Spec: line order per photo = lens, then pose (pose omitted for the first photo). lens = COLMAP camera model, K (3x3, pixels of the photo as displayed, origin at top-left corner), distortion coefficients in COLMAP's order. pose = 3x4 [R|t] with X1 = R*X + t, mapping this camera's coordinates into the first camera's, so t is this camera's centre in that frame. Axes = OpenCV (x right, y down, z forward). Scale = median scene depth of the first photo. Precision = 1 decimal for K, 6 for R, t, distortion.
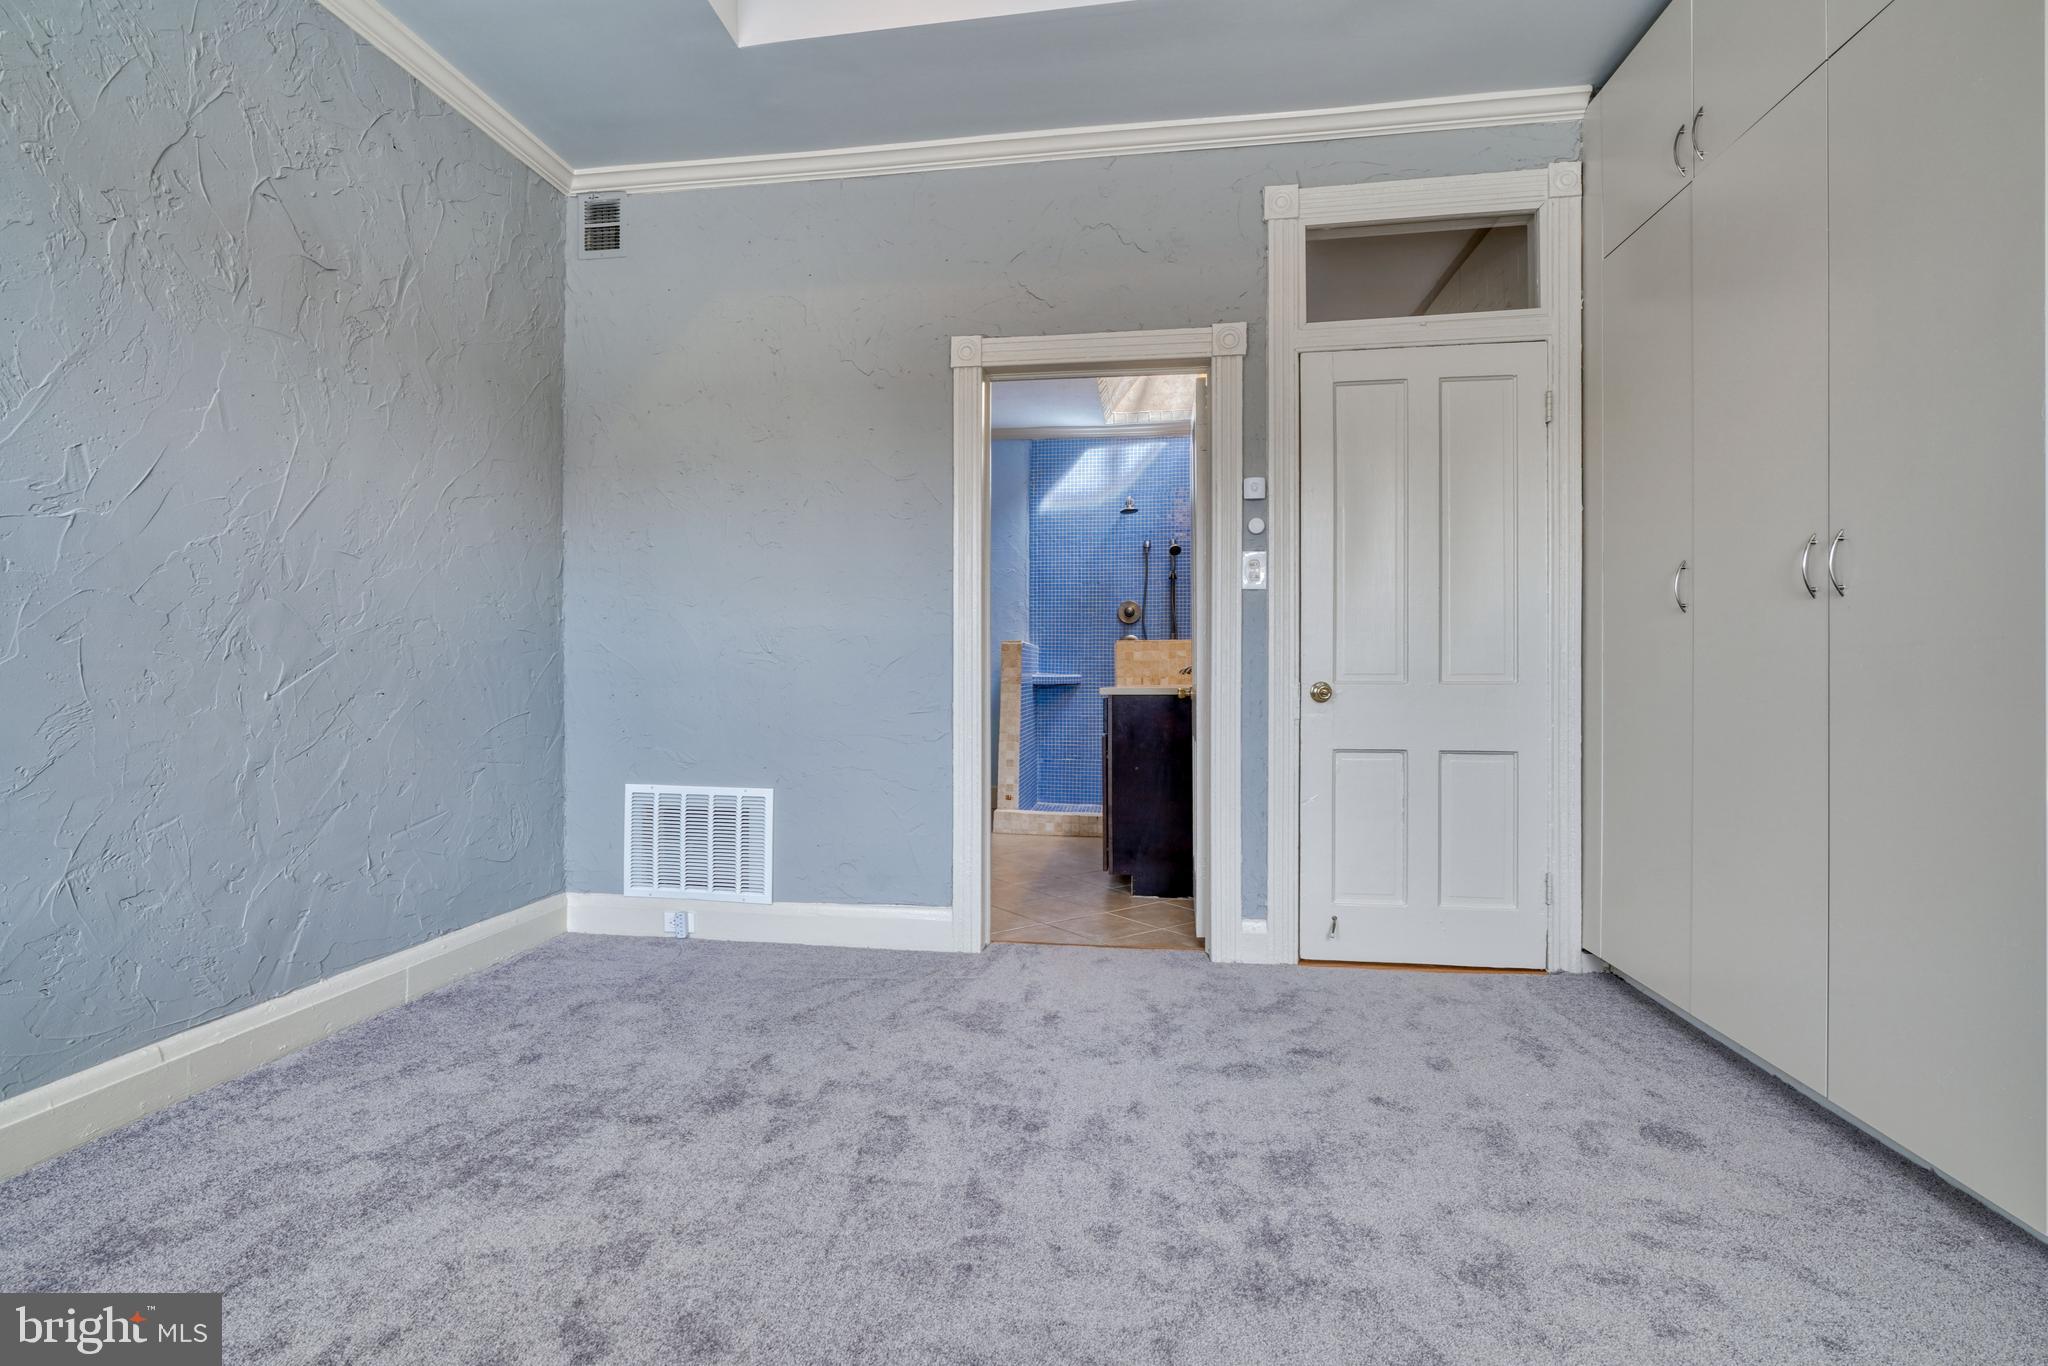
lens RADIAL K [[934.4, 0, 1014.7], [0, 934.4, 669.6], [0, 0, 1]] dist [-0.010783, 0.005573]
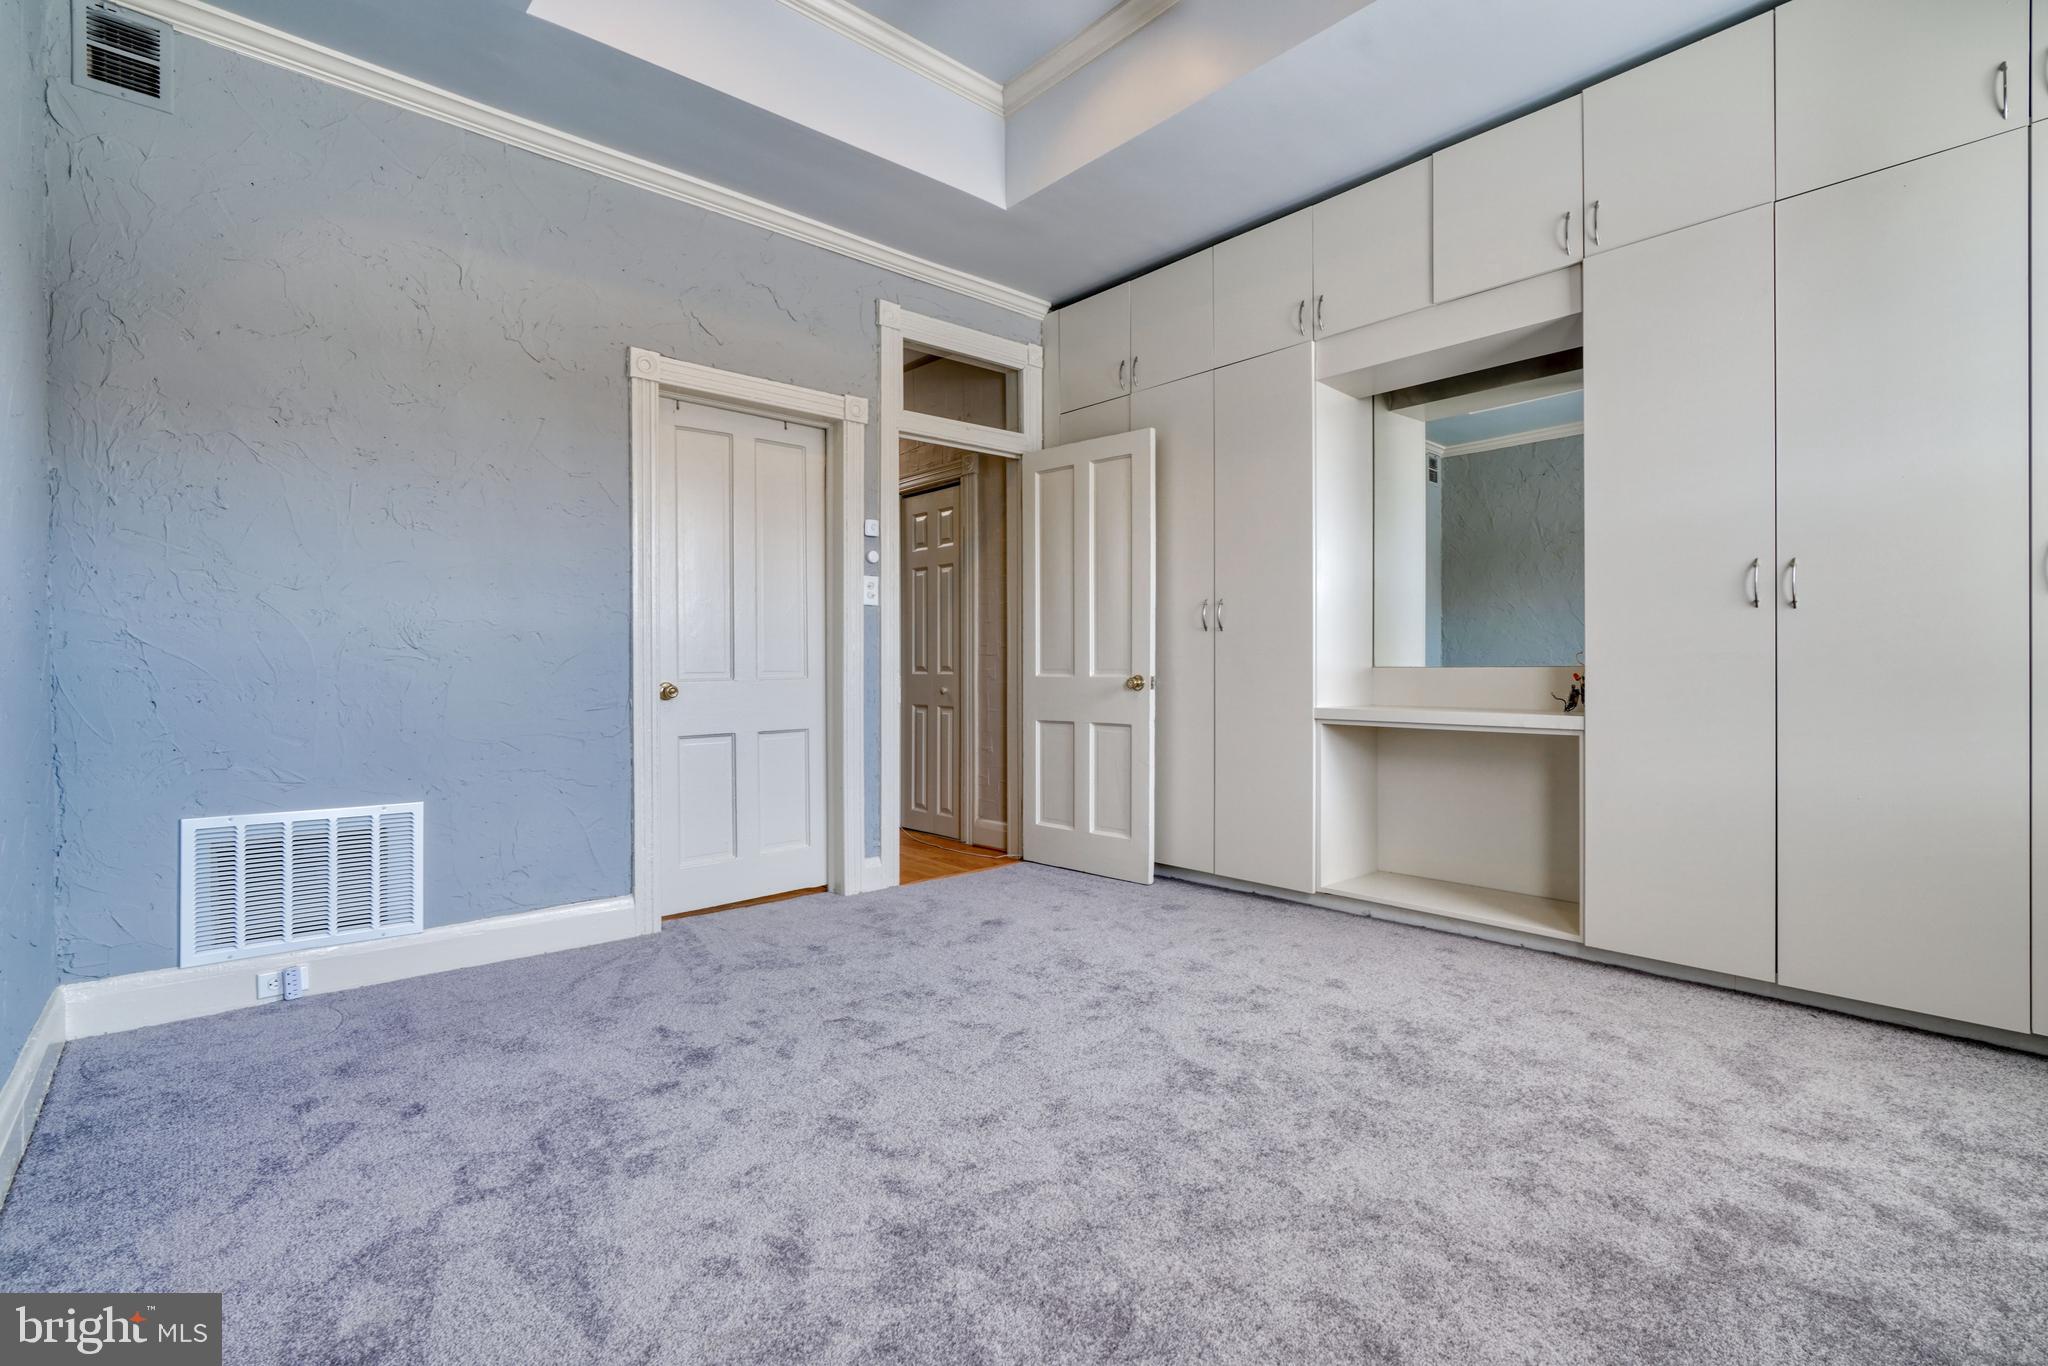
lens RADIAL K [[934.4, 0, 1019.7], [0, 934.4, 676.9], [0, 0, 1]] dist [-0.010783, 0.005573]
pose [[0.643244, -0.009126, 0.765607, -0.619125], [0.001782, 0.999944, 0.010422, 0.000992], [-0.765659, -0.005340, 0.643224, -0.000269]]
